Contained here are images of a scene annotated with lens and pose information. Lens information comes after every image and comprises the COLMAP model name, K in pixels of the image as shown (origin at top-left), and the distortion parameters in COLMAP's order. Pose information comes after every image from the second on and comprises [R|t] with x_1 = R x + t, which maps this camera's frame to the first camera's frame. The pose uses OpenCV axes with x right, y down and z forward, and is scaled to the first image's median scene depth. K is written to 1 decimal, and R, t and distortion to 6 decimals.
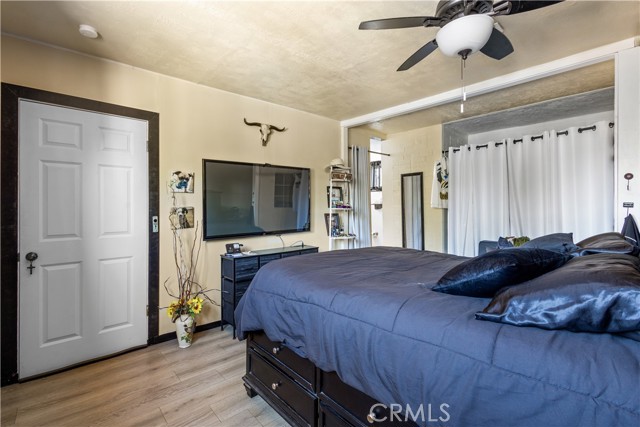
lens RADIAL K [[297.7, 0, 321.4], [0, 297.7, 208.8], [0, 0, 1]] dist [-0.000033, -0.000188]
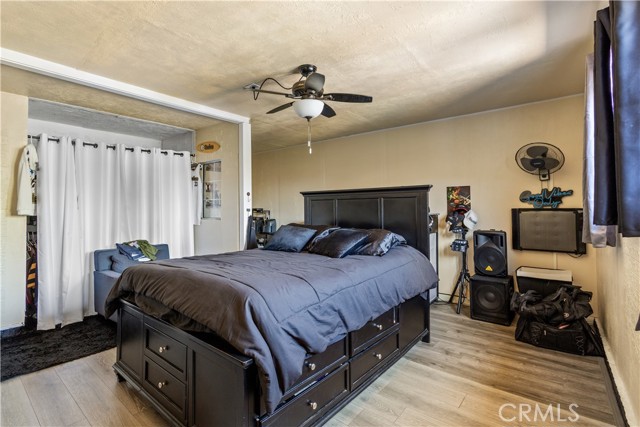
lens RADIAL K [[297.7, 0, 321.4], [0, 297.7, 208.8], [0, 0, 1]] dist [-0.000033, -0.000188]
pose [[-0.149463, 0.013375, 0.988677, -0.449302], [0.021140, 0.999723, -0.010328, 0.004721], [-0.988541, 0.019357, -0.149704, 0.475630]]
